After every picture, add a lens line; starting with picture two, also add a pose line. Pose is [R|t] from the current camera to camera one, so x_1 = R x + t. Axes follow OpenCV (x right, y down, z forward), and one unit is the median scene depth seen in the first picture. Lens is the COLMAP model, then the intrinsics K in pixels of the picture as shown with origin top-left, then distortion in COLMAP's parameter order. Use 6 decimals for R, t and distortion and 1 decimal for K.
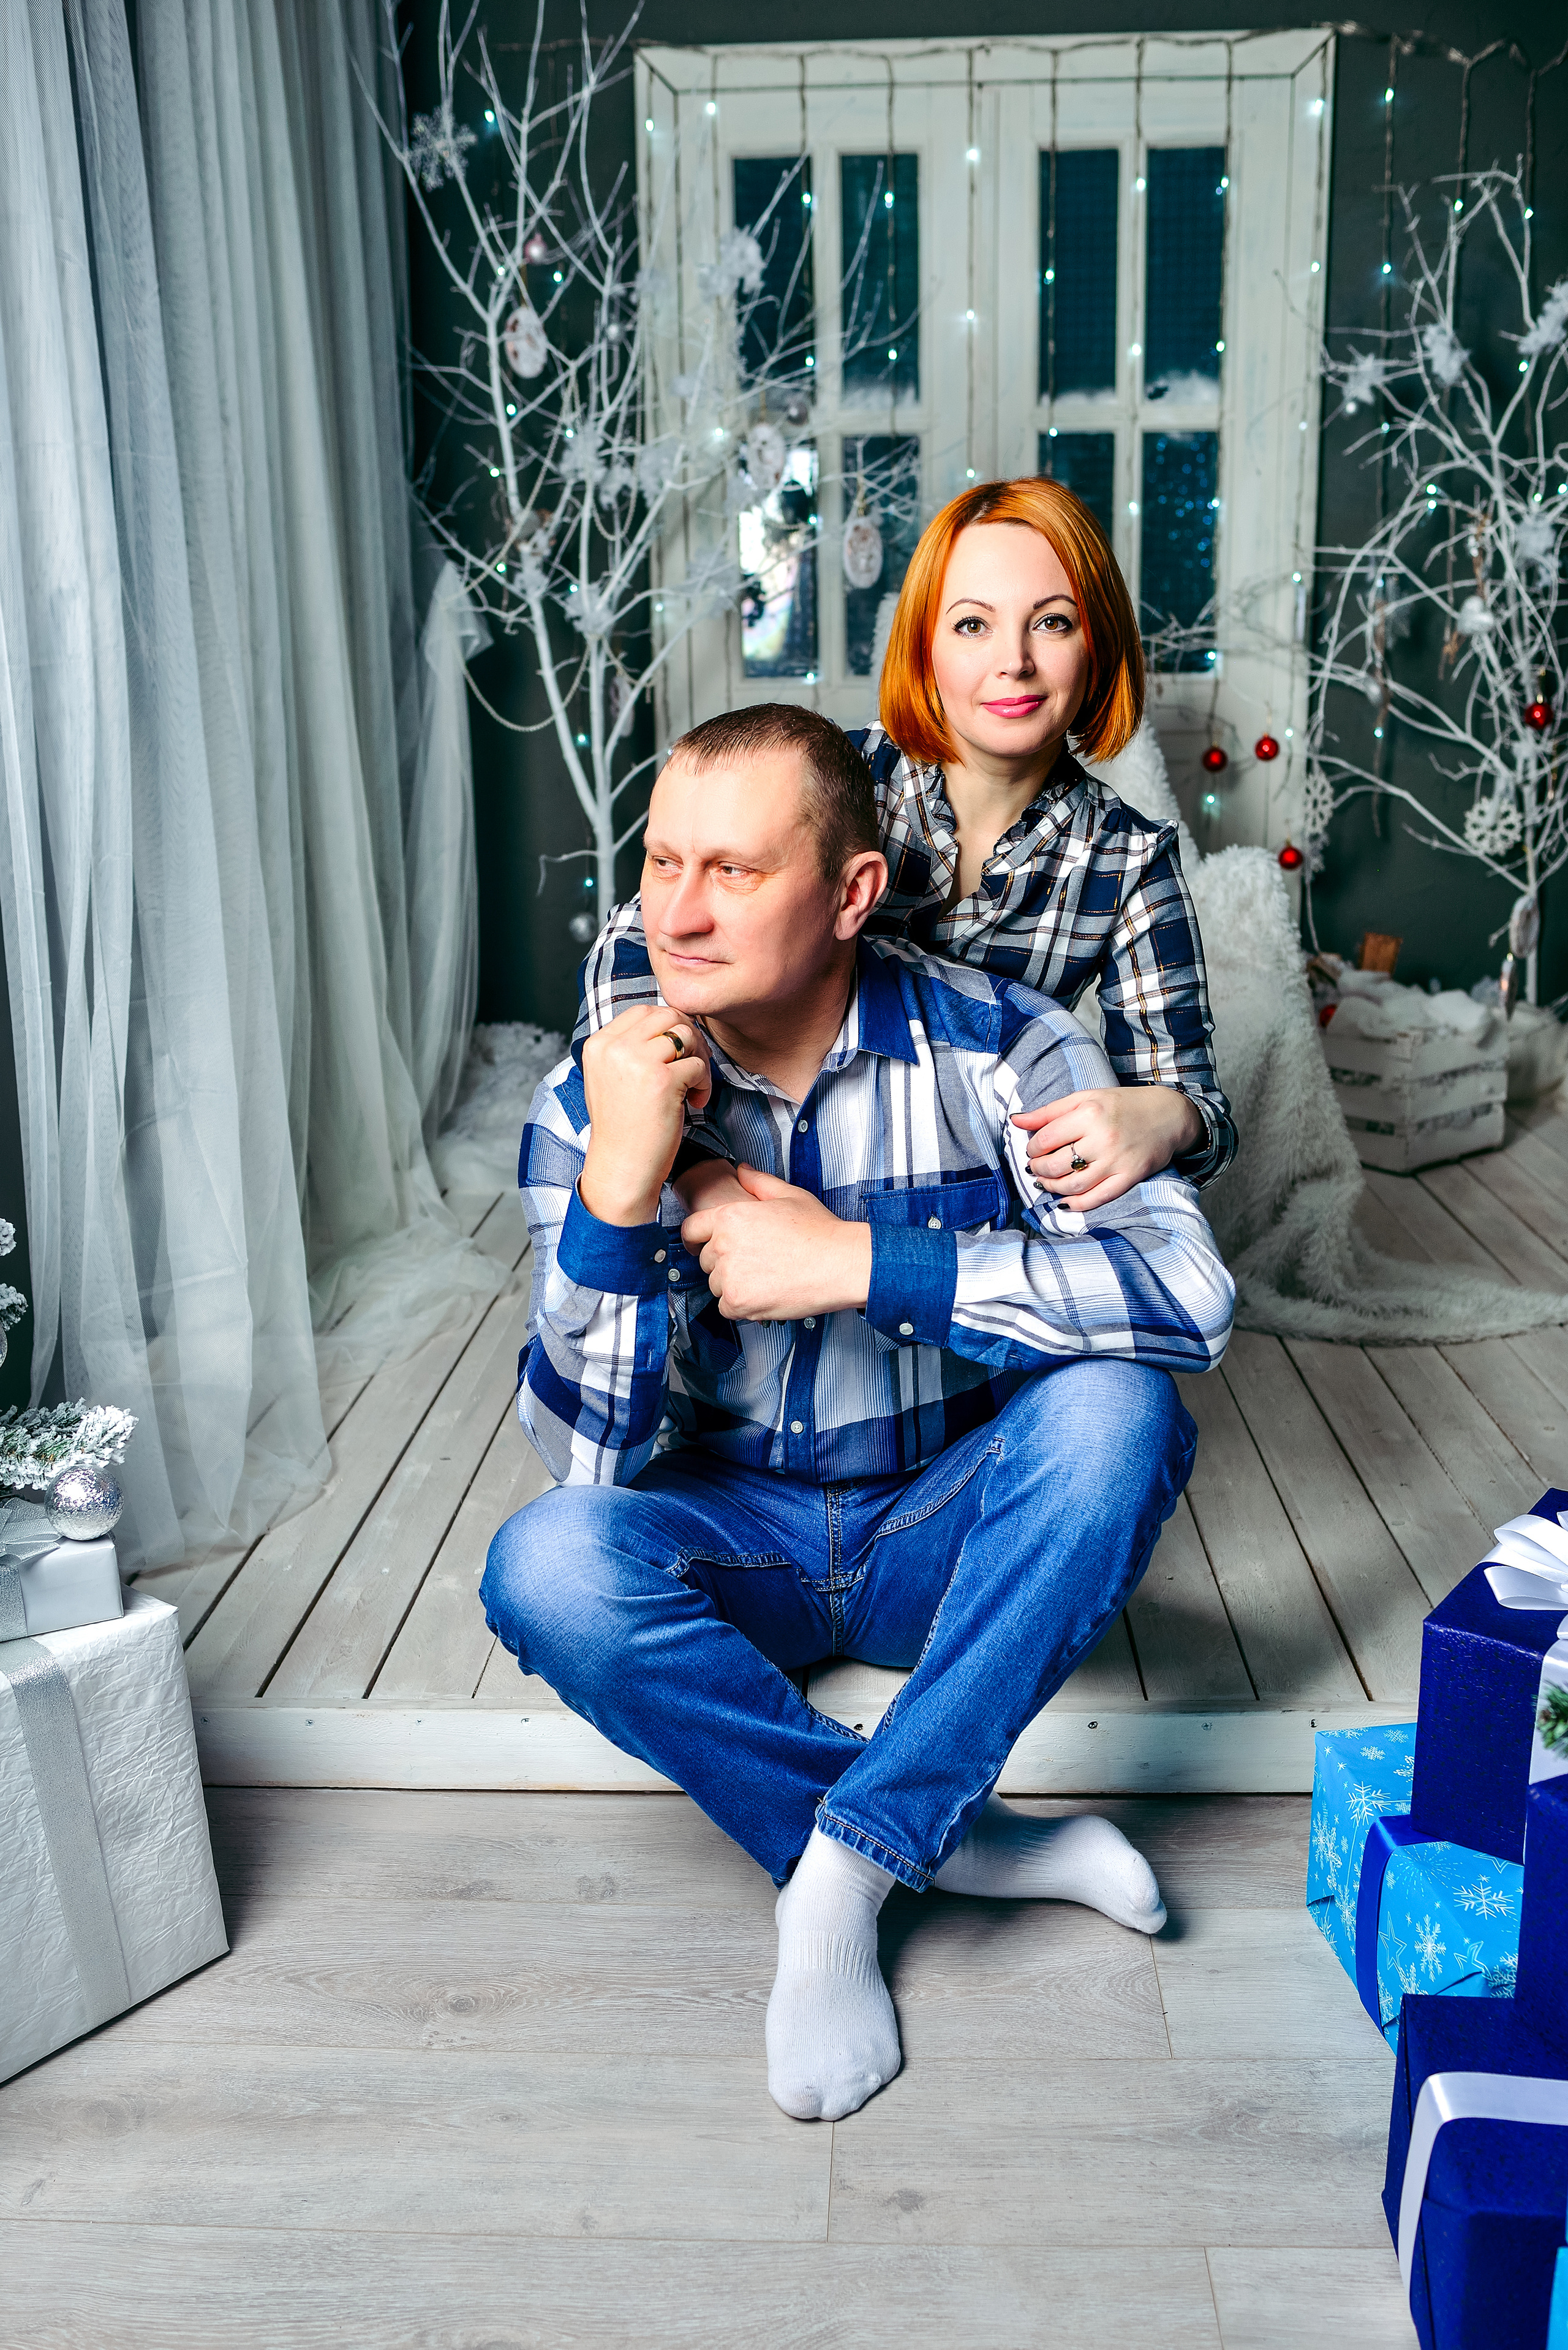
lens RADIAL K [[2109.3, 0, 781.7], [0, 2109.3, 1265.7], [0, 0, 1]] dist [-0.073076, 0.063377]
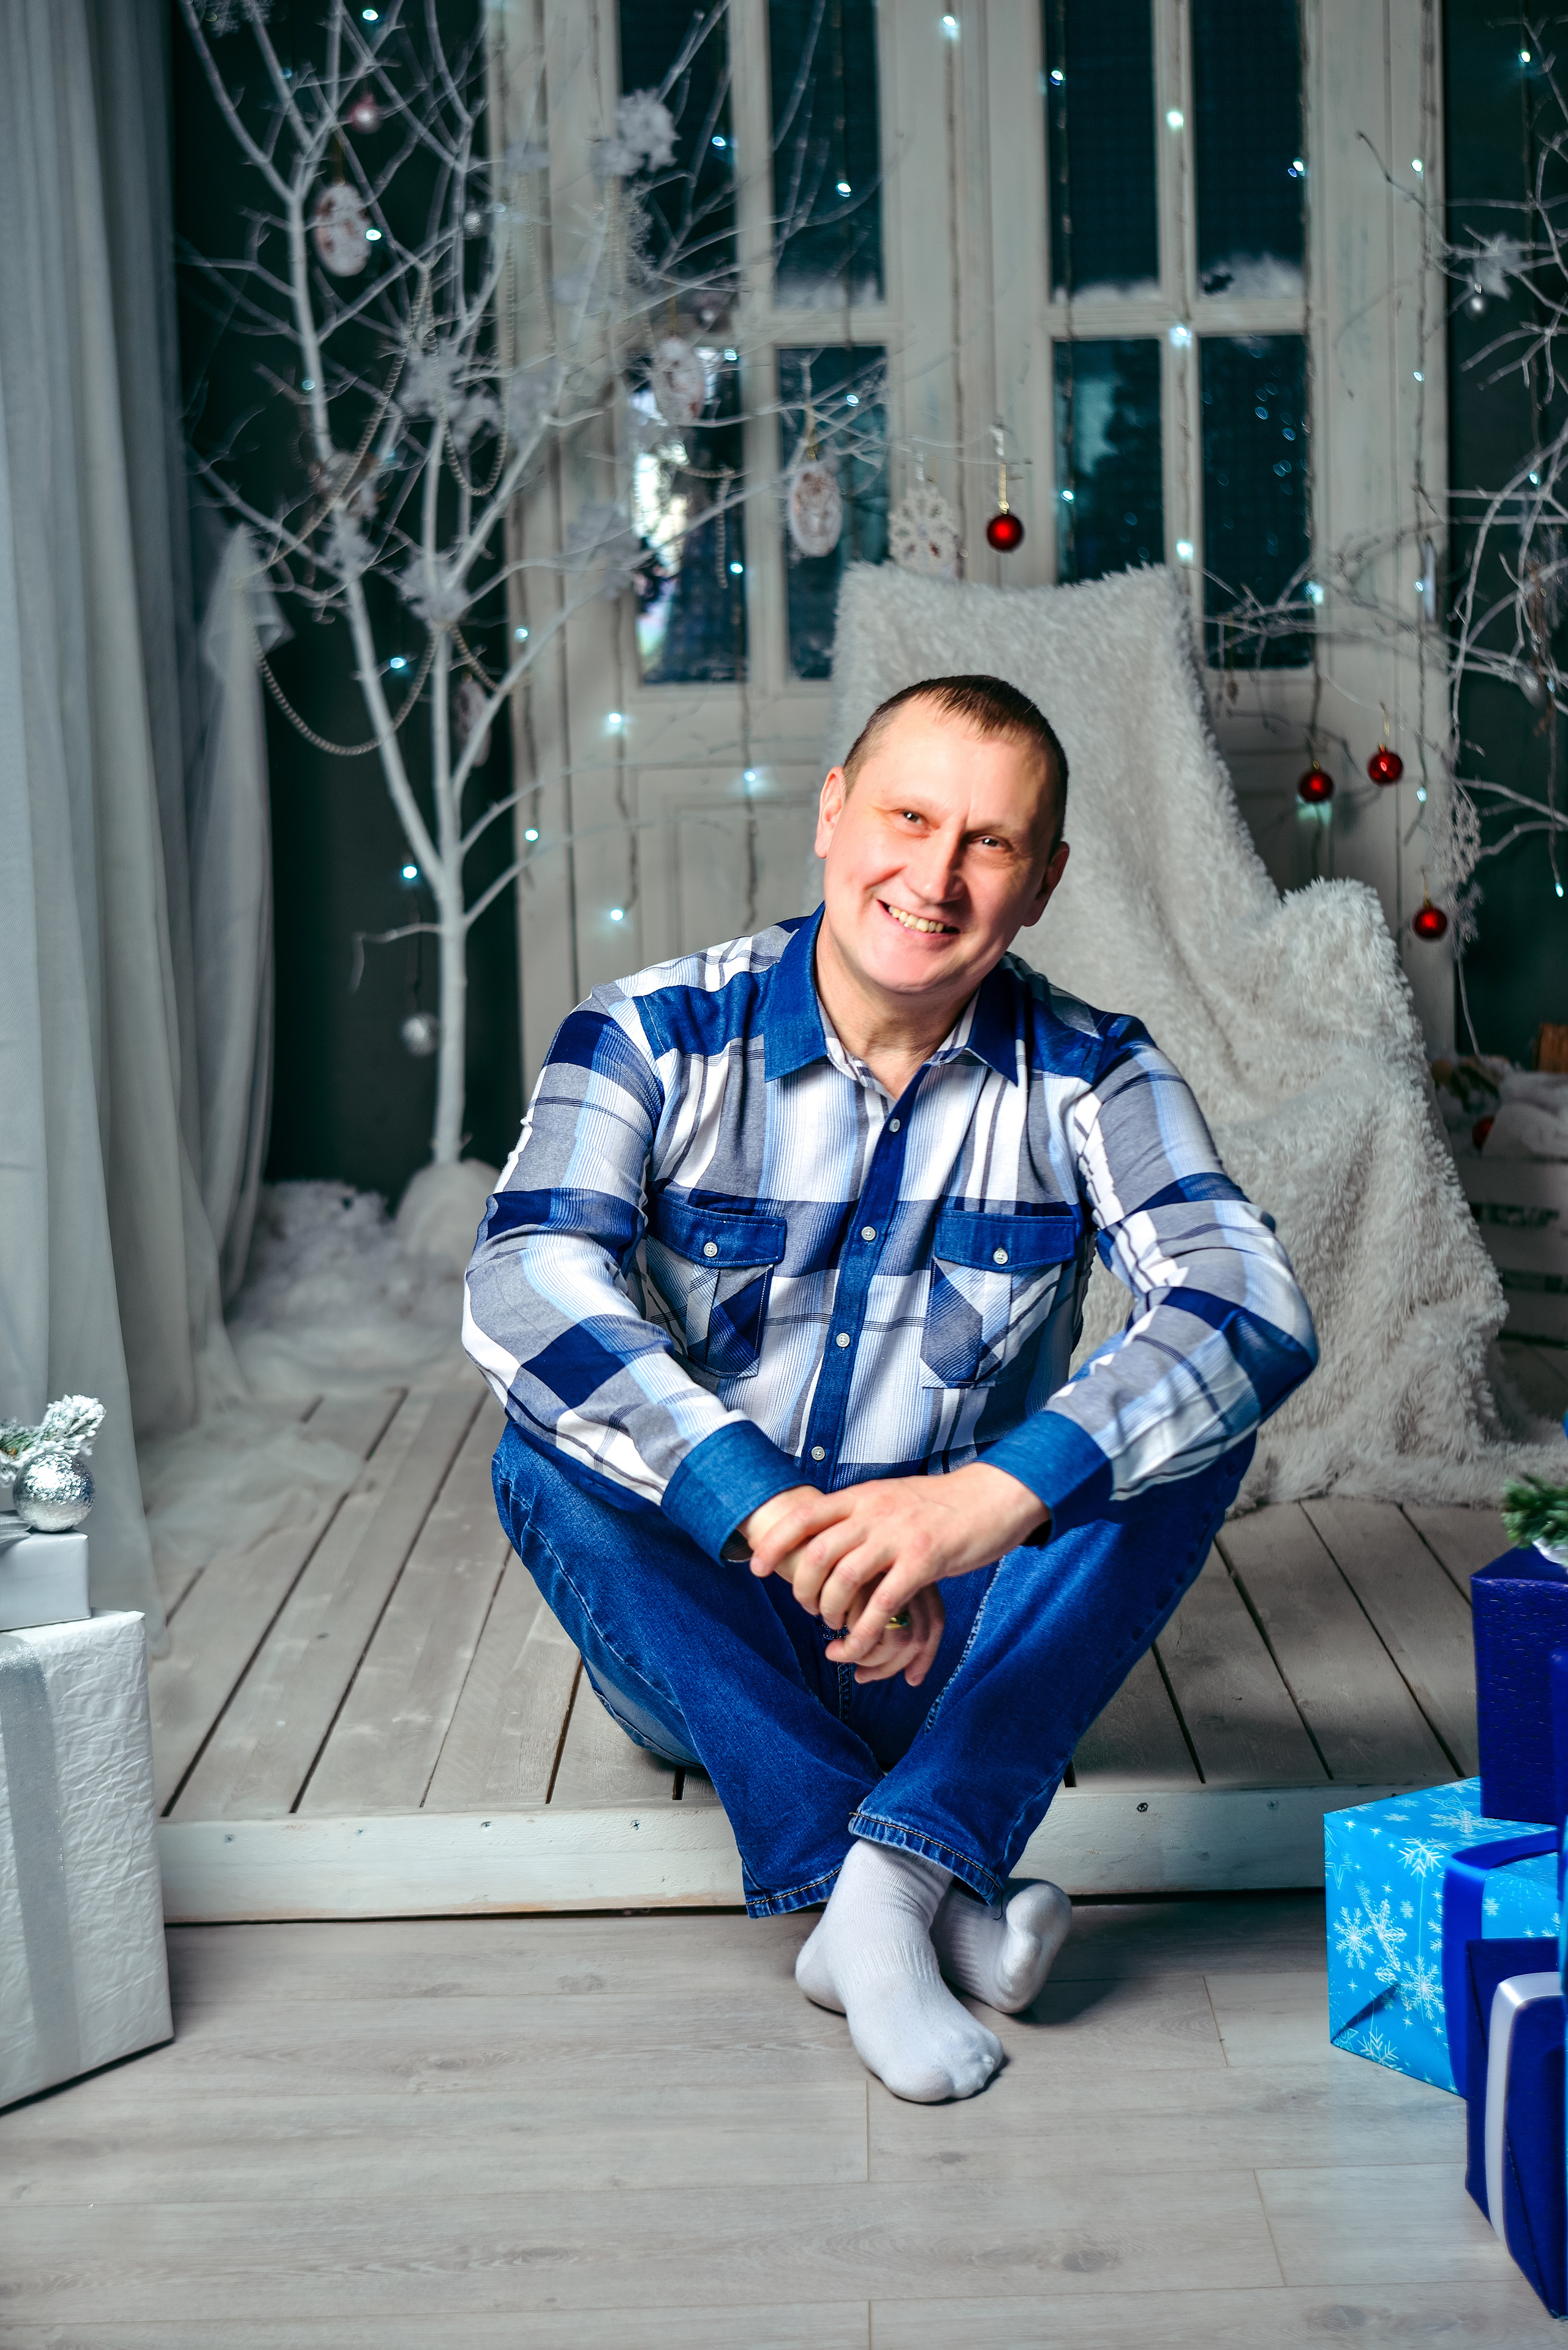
lens RADIAL K [[4000.7, 0, 794.1], [0, 4000.7, 1141.7], [0, 0, 1]] dist [0.049642, -0.195751]
pose [[0.998975, -0.016016, 0.042338, -0.029312], [0.022916, 0.985539, -0.167893, 0.105718], [-0.039037, 0.168692, 0.984896, -0.321405]]
